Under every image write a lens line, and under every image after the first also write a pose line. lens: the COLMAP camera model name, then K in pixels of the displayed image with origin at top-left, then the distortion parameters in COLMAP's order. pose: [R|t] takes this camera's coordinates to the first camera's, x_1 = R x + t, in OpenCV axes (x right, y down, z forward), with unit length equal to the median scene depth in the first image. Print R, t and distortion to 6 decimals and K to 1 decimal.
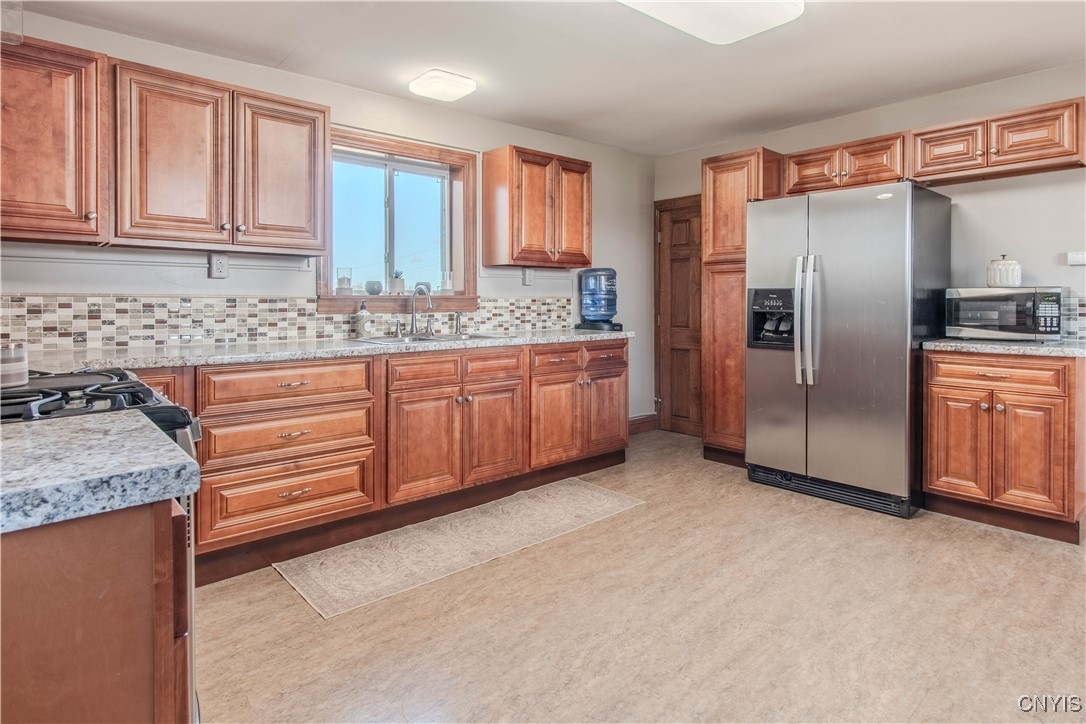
lens RADIAL K [[594.1, 0, 543.6], [0, 594.1, 304.8], [0, 0, 1]] dist [0.001868, 0.000579]
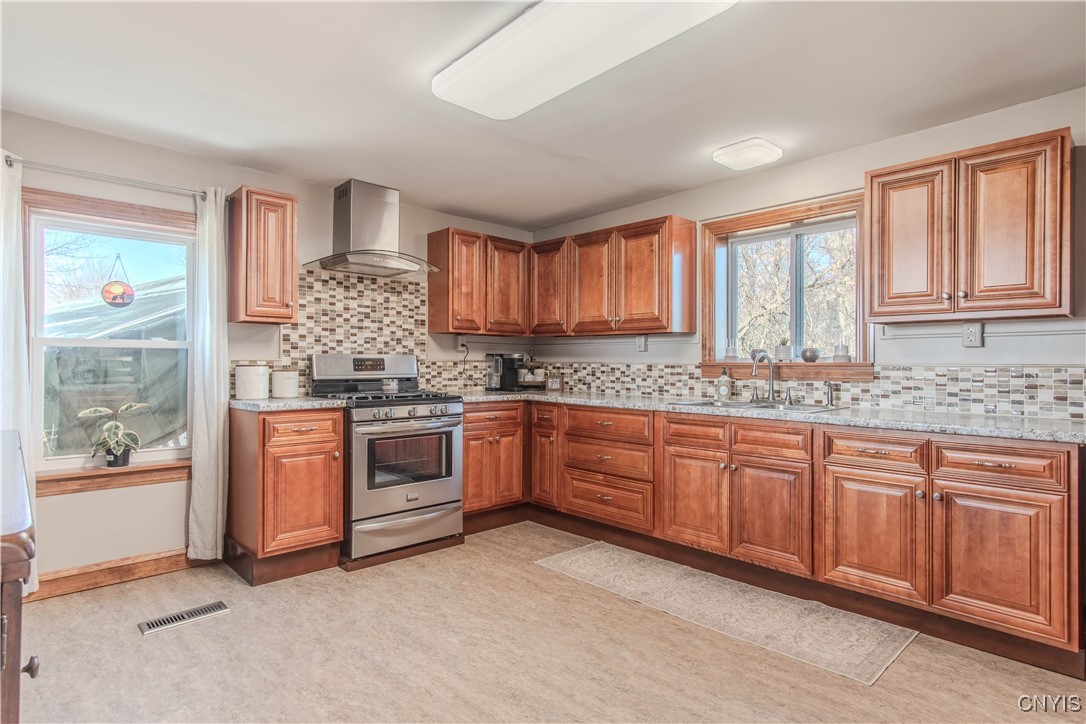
lens RADIAL K [[573.4, 0, 546.6], [0, 573.4, 360.8], [0, 0, 1]] dist [0.003182, 0.000754]
pose [[0.039937, -0.001091, -0.999202, 0.837041], [-0.010518, 0.999944, -0.001512, -0.015377], [0.999147, 0.010570, 0.039923, 0.668423]]
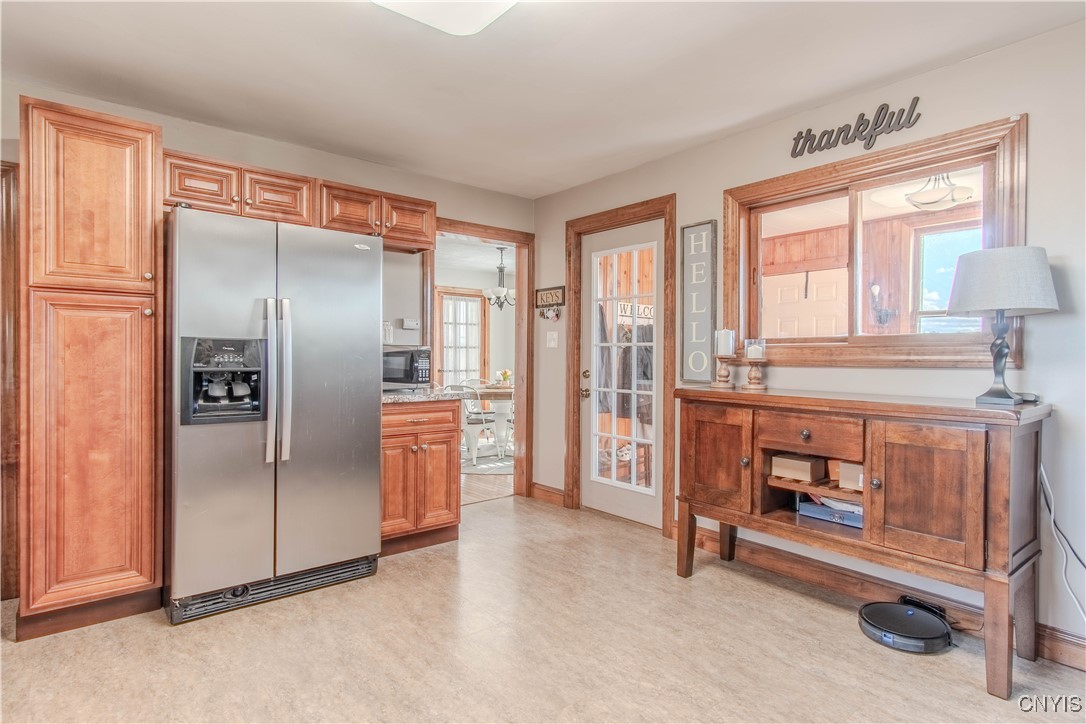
lens RADIAL K [[573.4, 0, 546.6], [0, 573.4, 360.8], [0, 0, 1]] dist [0.003182, 0.000754]
pose [[0.027992, -0.004215, 0.999599, -0.339526], [0.001386, 0.999990, 0.004178, -0.002908], [-0.999607, 0.001269, 0.027998, 0.676106]]
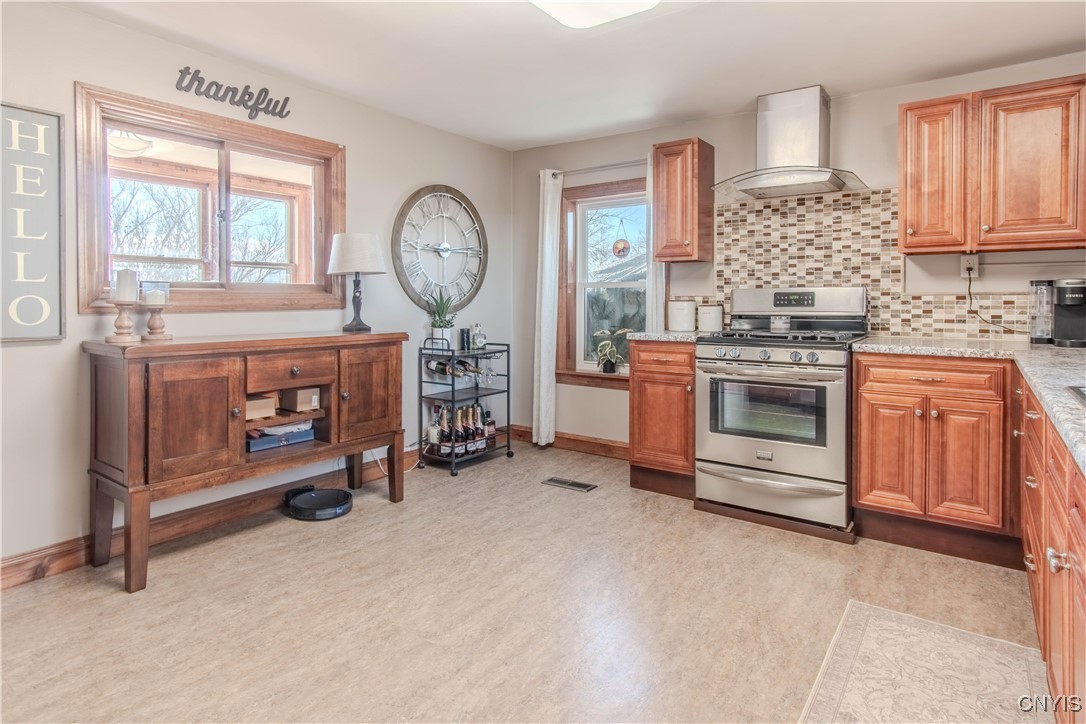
lens RADIAL K [[594.1, 0, 543.6], [0, 594.1, 304.8], [0, 0, 1]] dist [0.001868, 0.000579]
pose [[-0.974545, 0.006228, -0.224106, 0.282220], [0.002696, 0.999867, 0.016060, -0.014407], [0.224176, 0.015047, -0.974433, 1.324956]]
